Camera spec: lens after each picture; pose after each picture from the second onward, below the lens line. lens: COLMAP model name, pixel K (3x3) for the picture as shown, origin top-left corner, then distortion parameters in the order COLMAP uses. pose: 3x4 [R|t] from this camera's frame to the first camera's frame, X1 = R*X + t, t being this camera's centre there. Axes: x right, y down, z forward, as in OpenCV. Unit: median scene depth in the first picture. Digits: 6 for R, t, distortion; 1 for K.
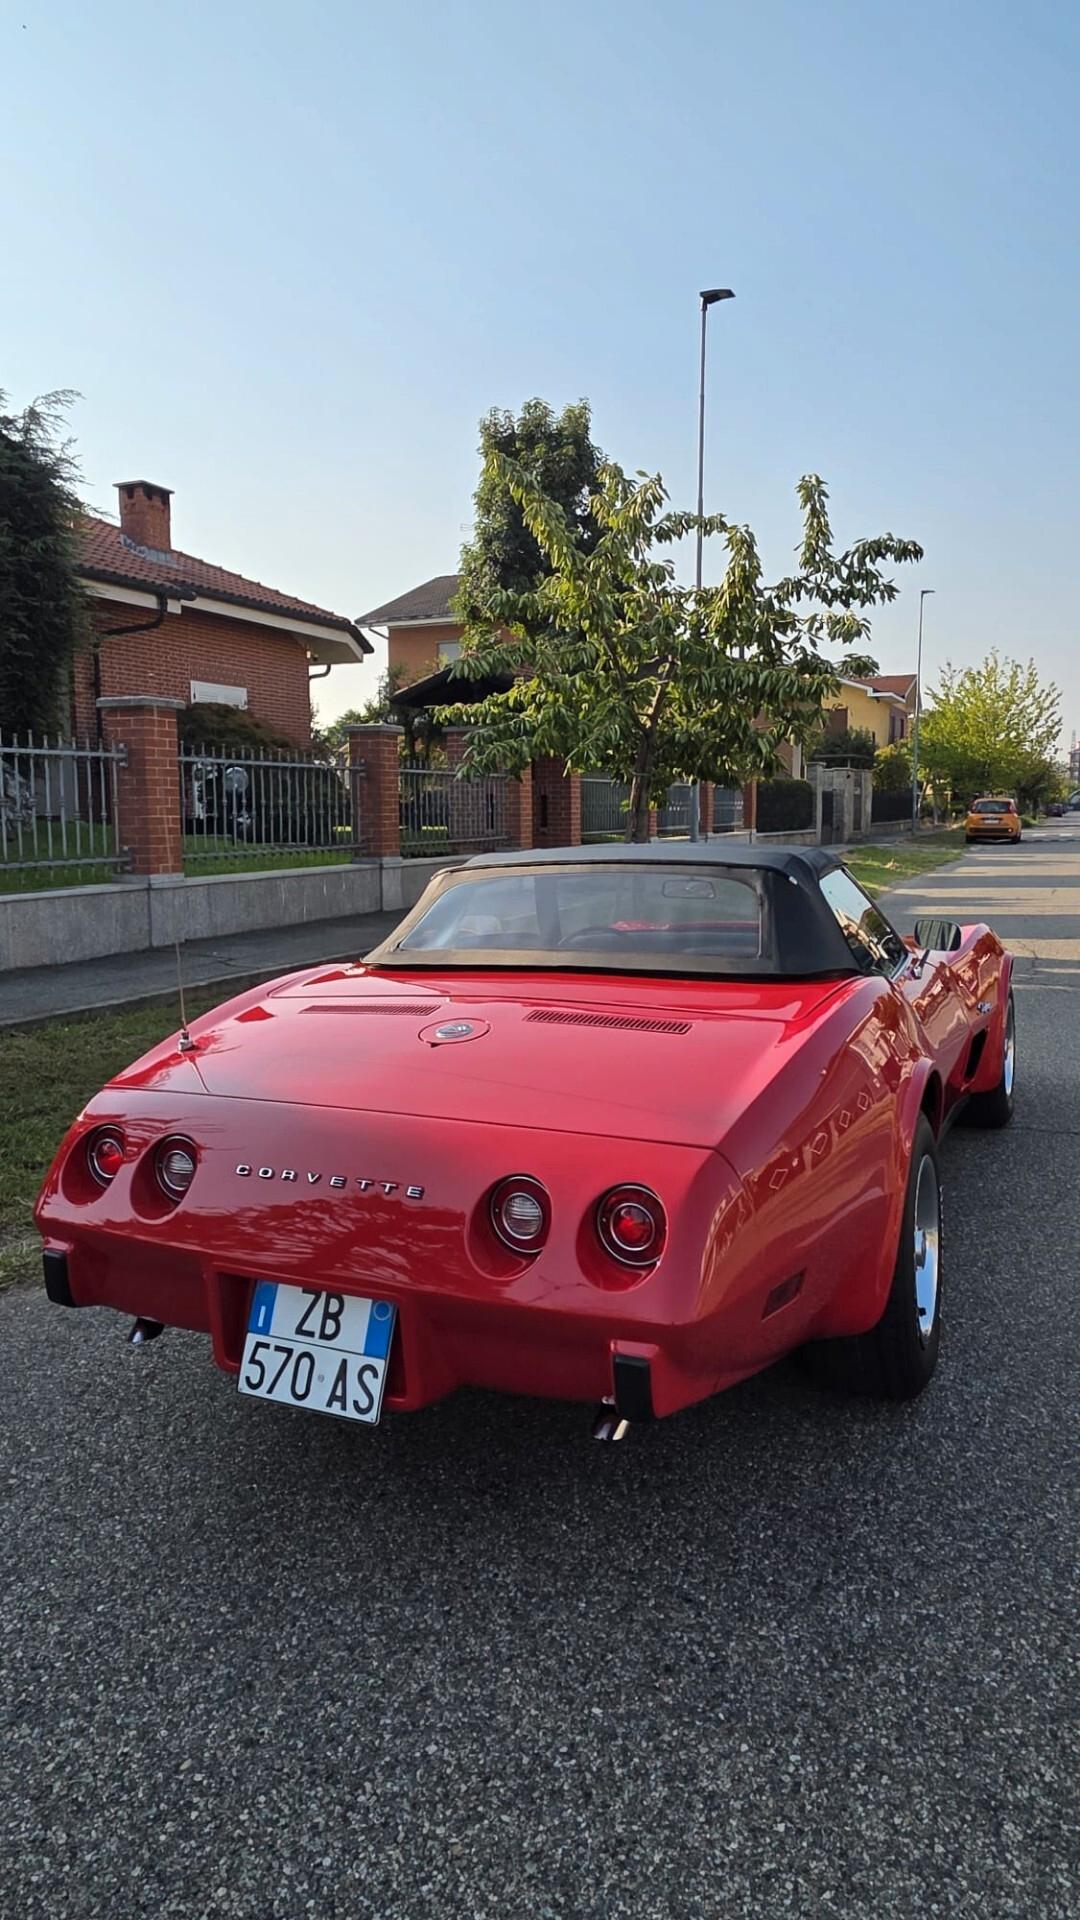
lens RADIAL K [[1202.5, 0, 510.4], [0, 1202.5, 941.7], [0, 0, 1]] dist [0.020330, -0.018457]
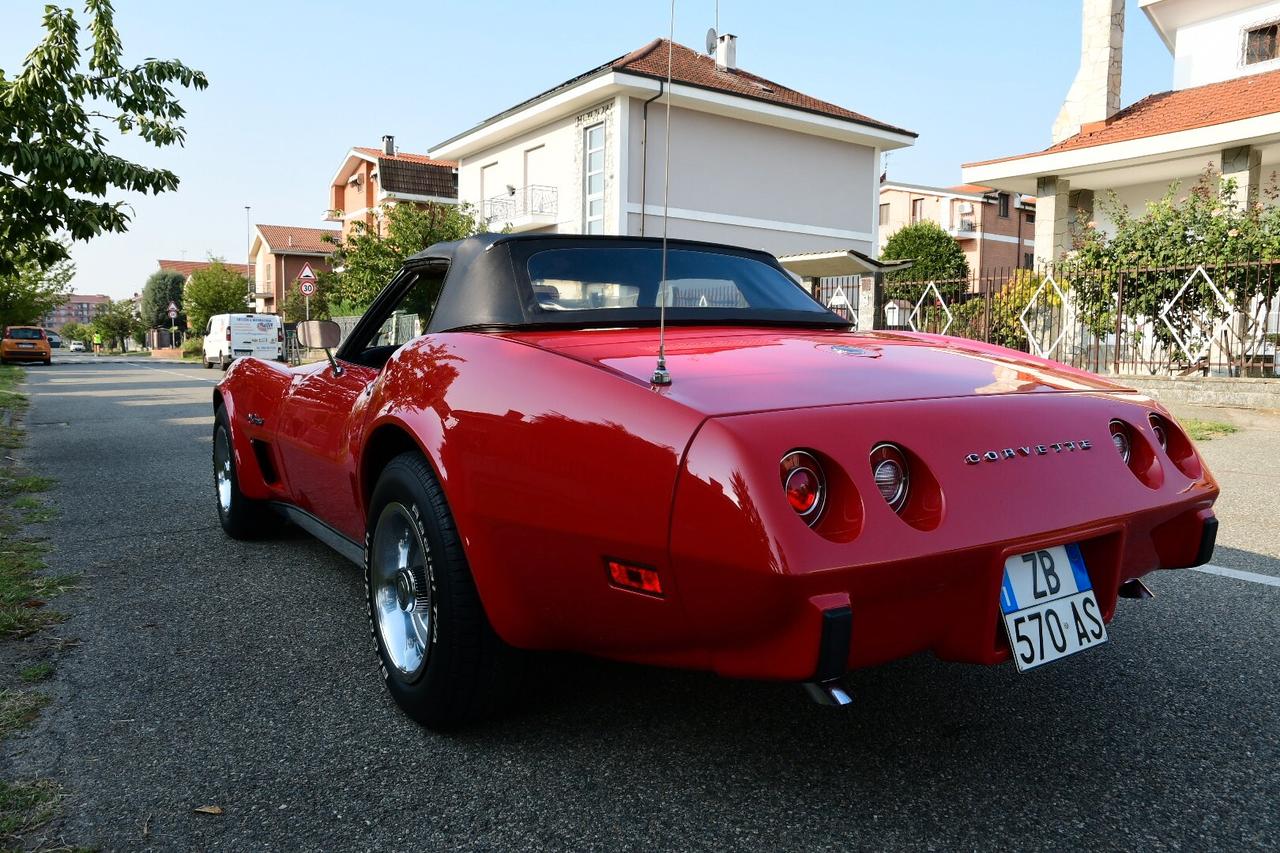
lens RADIAL K [[931.1, 0, 645.3], [0, 931.1, 424.8], [0, 0, 1]] dist [-0.105137, 0.100641]
pose [[0.498323, -0.054408, 0.865283, -0.234576], [0.079078, 0.996721, 0.017130, 0.030596], [-0.863378, 0.059889, 0.500992, 0.202166]]
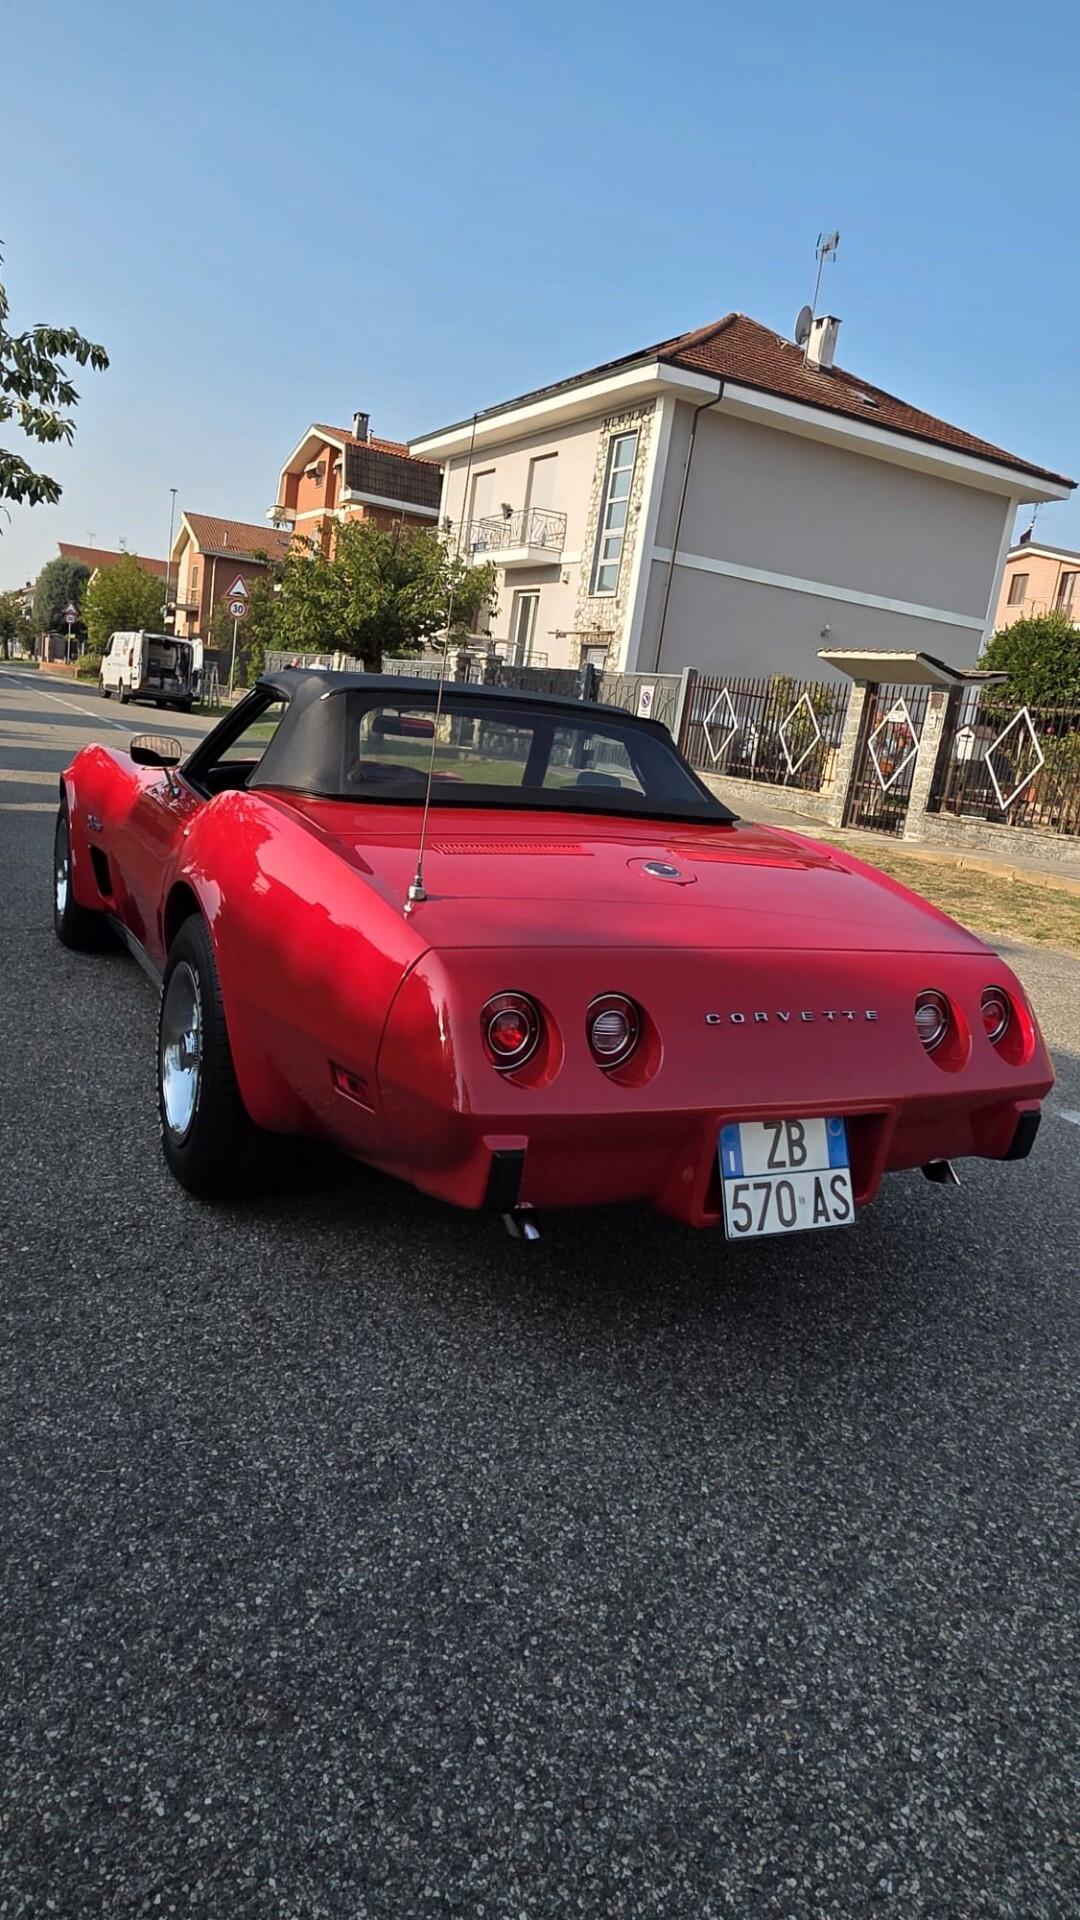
lens RADIAL K [[1203.5, 0, 516.8], [0, 1203.5, 941.6], [0, 0, 1]] dist [0.016793, -0.011373]
pose [[0.599761, -0.063402, 0.797664, -0.252989], [-0.045870, 0.992493, 0.113378, 0.006617], [-0.798864, -0.104588, 0.592350, 0.133798]]
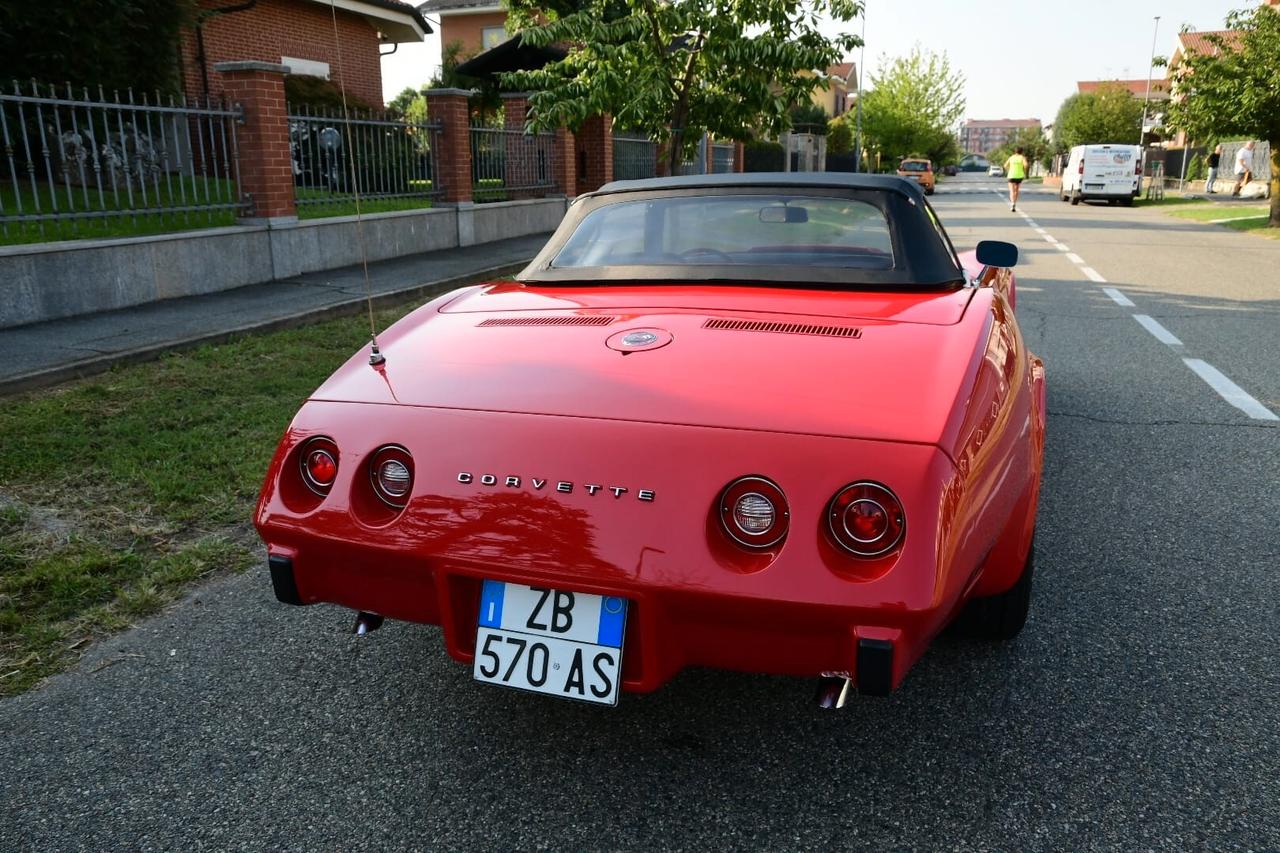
lens RADIAL K [[927.6, 0, 640.0], [0, 927.6, 426.5], [0, 0, 1]] dist [-0.110595, 0.107210]
pose [[0.994041, -0.029330, 0.104988, -0.036399], [0.011803, 0.986420, 0.163818, 0.004410], [-0.108367, -0.161603, 0.980888, 0.050641]]
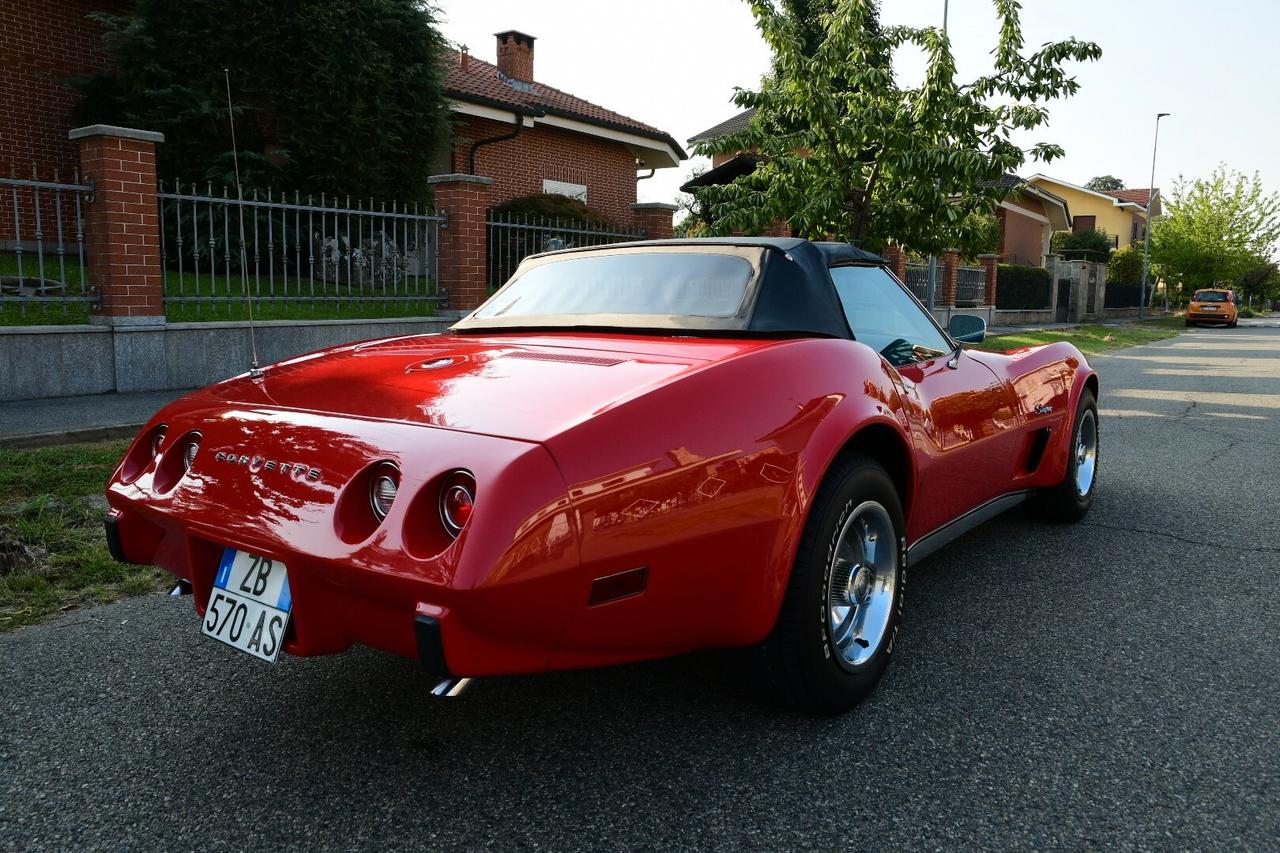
lens RADIAL K [[933.4, 0, 640.0], [0, 933.4, 426.5], [0, 0, 1]] dist [-0.104531, 0.109056]
pose [[0.980981, 0.046770, -0.188386, 0.086678], [-0.040757, 0.998532, 0.035670, 0.025930], [0.189778, -0.027314, 0.981447, 0.041152]]
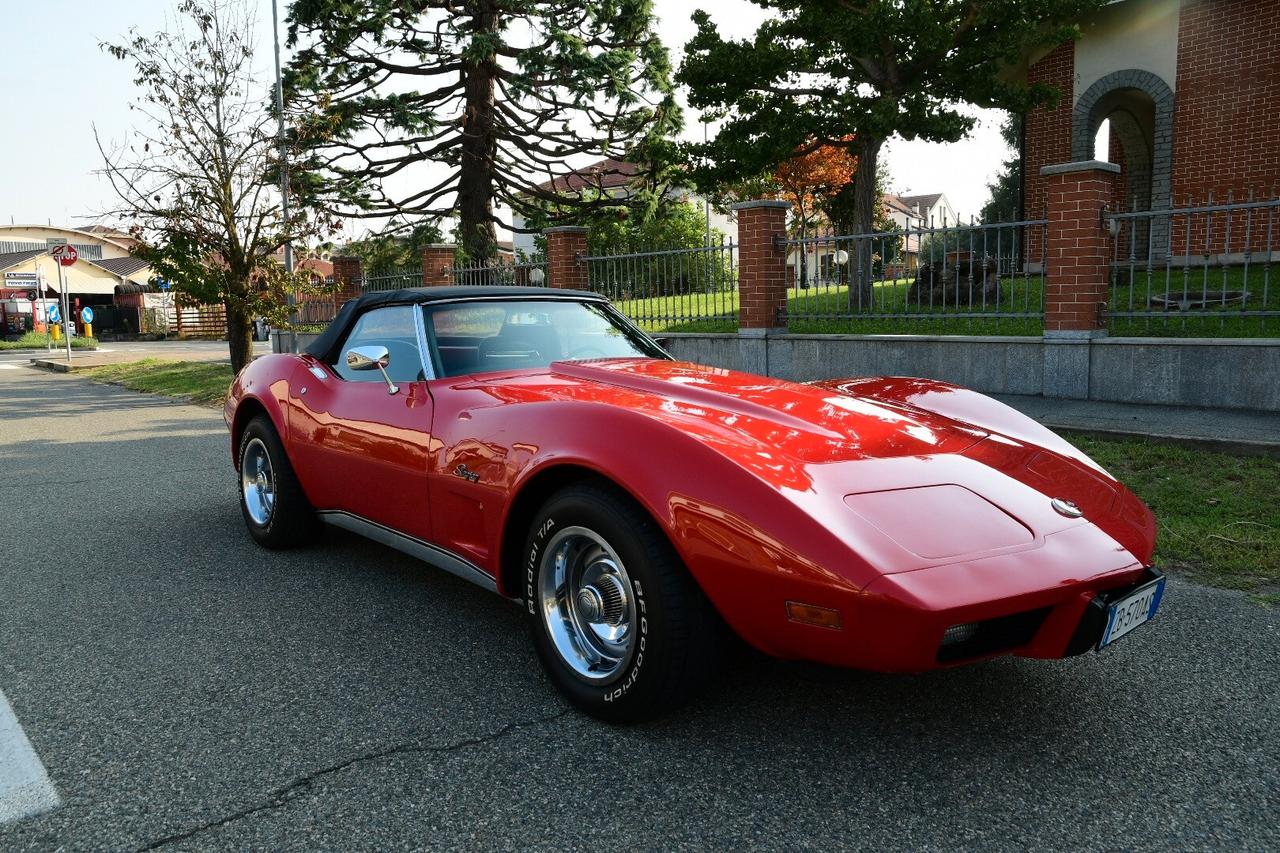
lens RADIAL K [[930.4, 0, 641.6], [0, 930.4, 425.3], [0, 0, 1]] dist [-0.108871, 0.106109]
pose [[-0.390577, 0.132566, -0.910975, 0.442707], [-0.073918, 0.981866, 0.174574, -0.048945], [0.917598, 0.135522, -0.373695, 0.637628]]
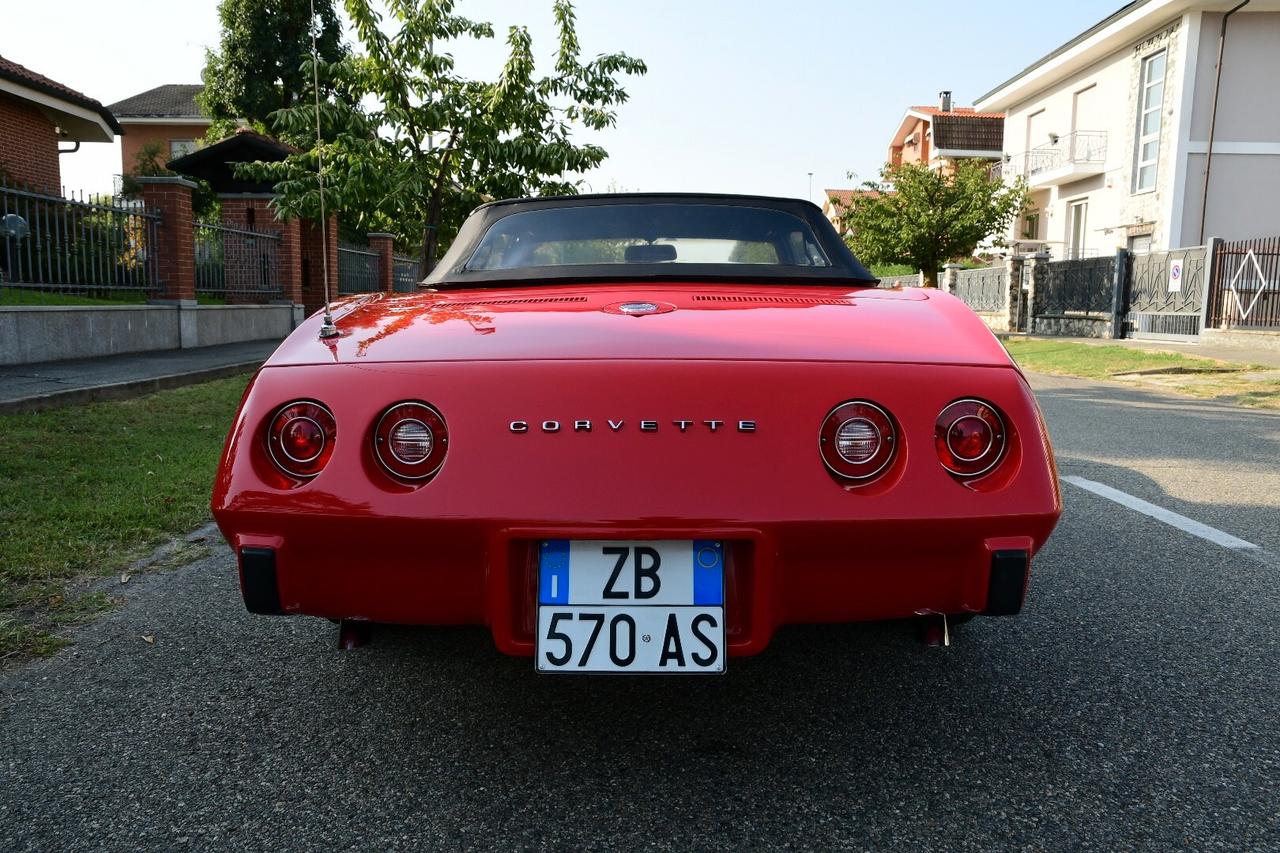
lens RADIAL K [[930.4, 0, 641.6], [0, 930.4, 425.3], [0, 0, 1]] dist [-0.108871, 0.106109]
pose [[0.906535, -0.031886, 0.420925, -0.100283], [0.022338, 0.999370, 0.027594, 0.040725], [-0.421539, -0.015612, 0.906676, 0.083079]]
